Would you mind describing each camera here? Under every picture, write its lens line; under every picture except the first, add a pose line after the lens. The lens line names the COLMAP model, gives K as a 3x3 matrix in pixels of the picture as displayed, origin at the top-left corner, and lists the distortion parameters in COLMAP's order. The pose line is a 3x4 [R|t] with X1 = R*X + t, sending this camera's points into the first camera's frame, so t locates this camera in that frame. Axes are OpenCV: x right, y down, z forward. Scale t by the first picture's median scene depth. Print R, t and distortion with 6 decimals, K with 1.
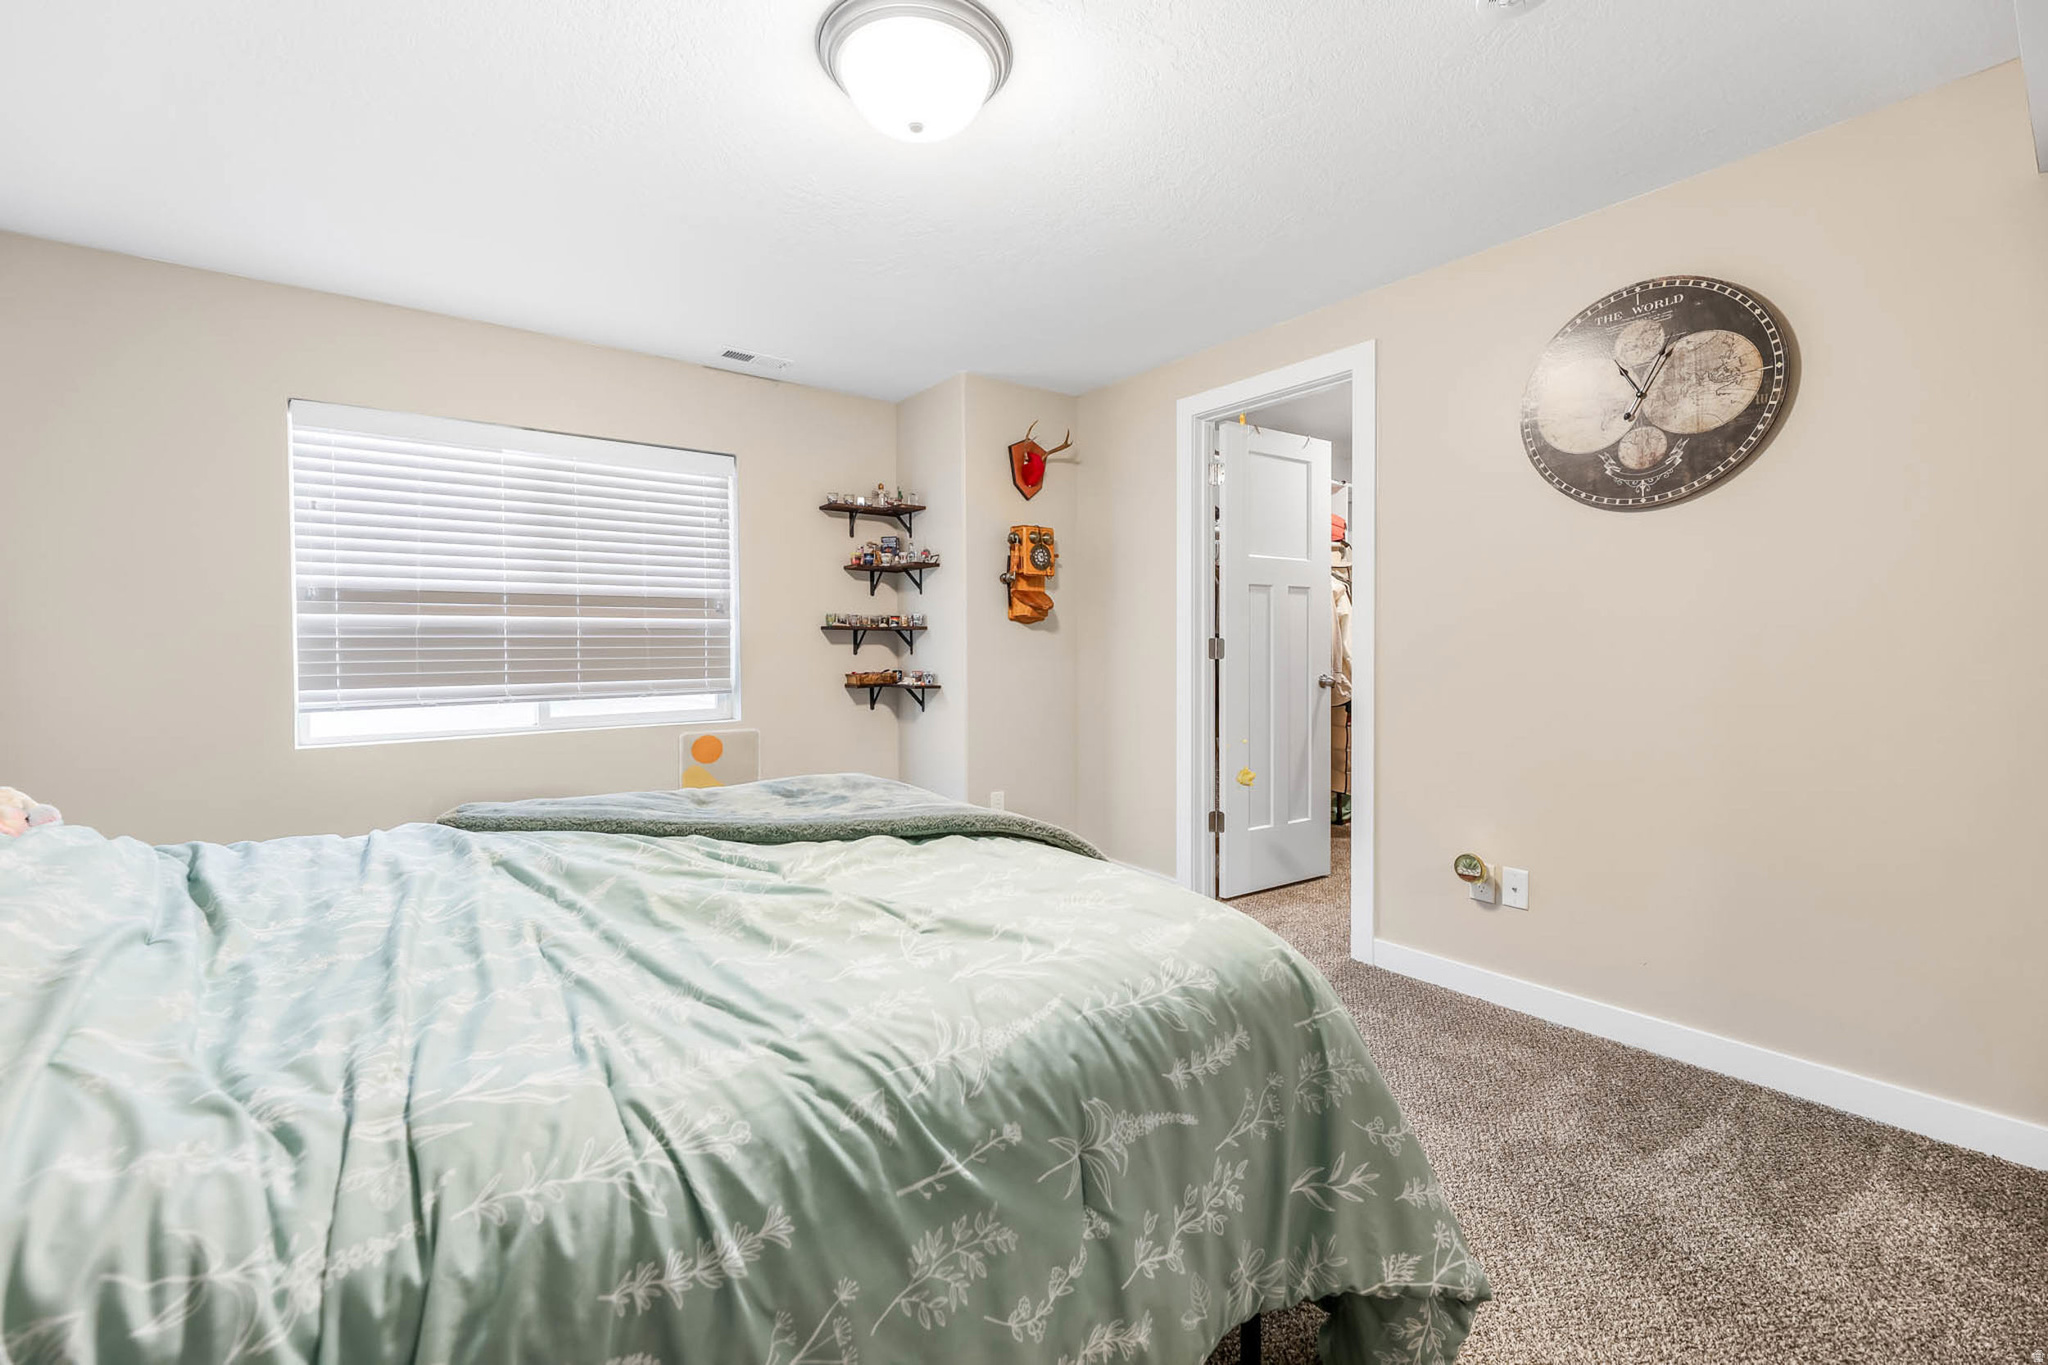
lens RADIAL K [[832.4, 0, 991.3], [0, 832.4, 666.9], [0, 0, 1]] dist [-0.007270, -0.000013]
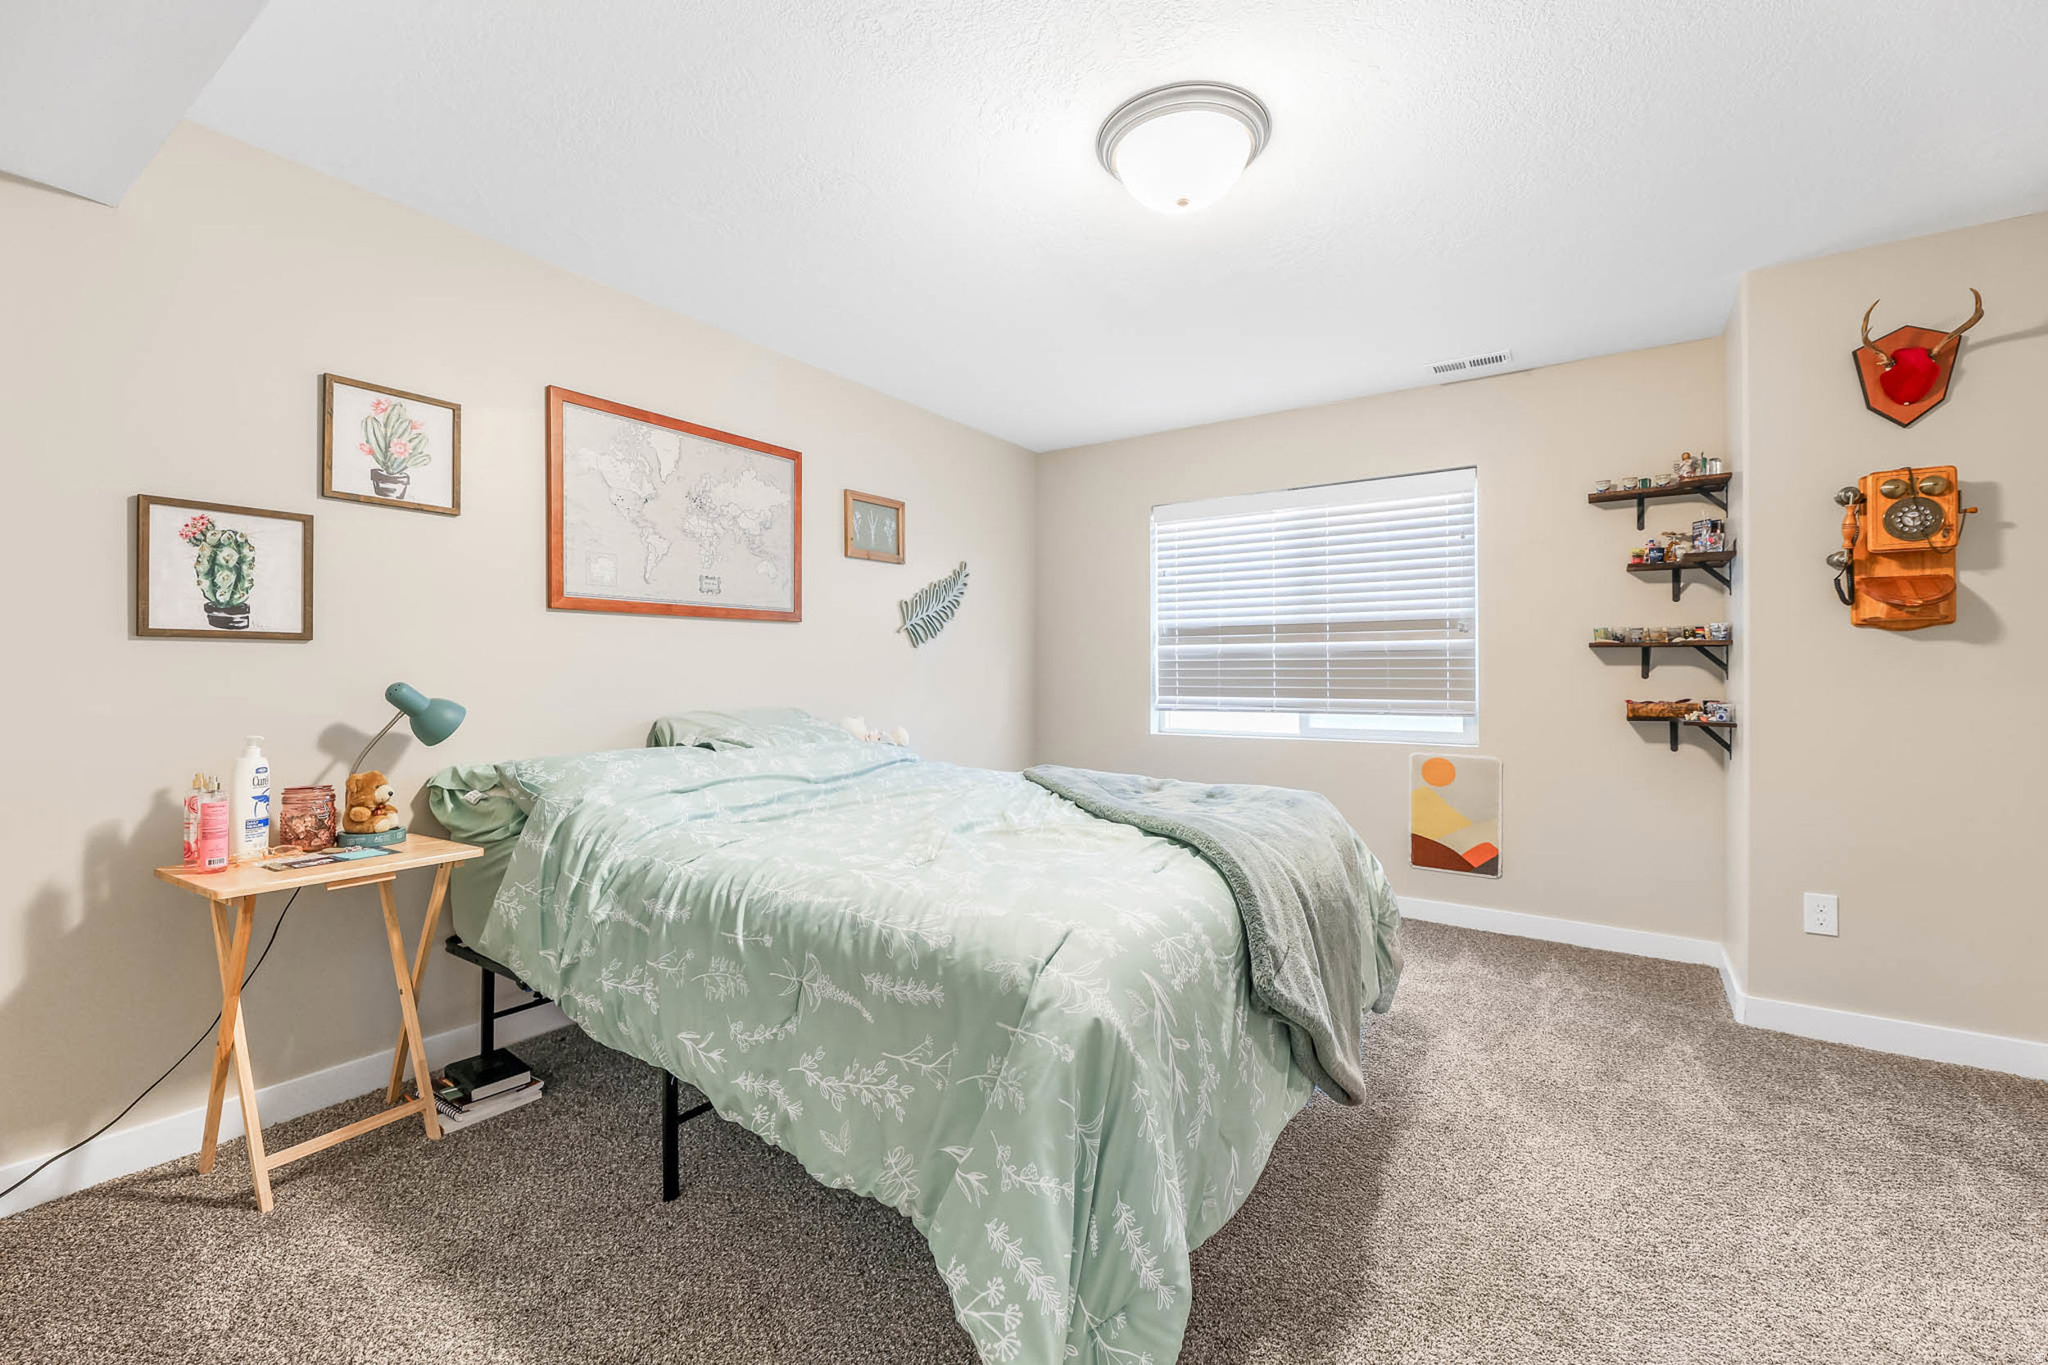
lens RADIAL K [[832.4, 0, 1018.7], [0, 832.4, 669.3], [0, 0, 1]] dist [-0.007270, -0.000013]
pose [[0.329333, 0.002452, -0.944211, 0.416432], [-0.024827, 0.999673, -0.006063, -0.004120], [0.943888, 0.025438, 0.329286, 0.201707]]
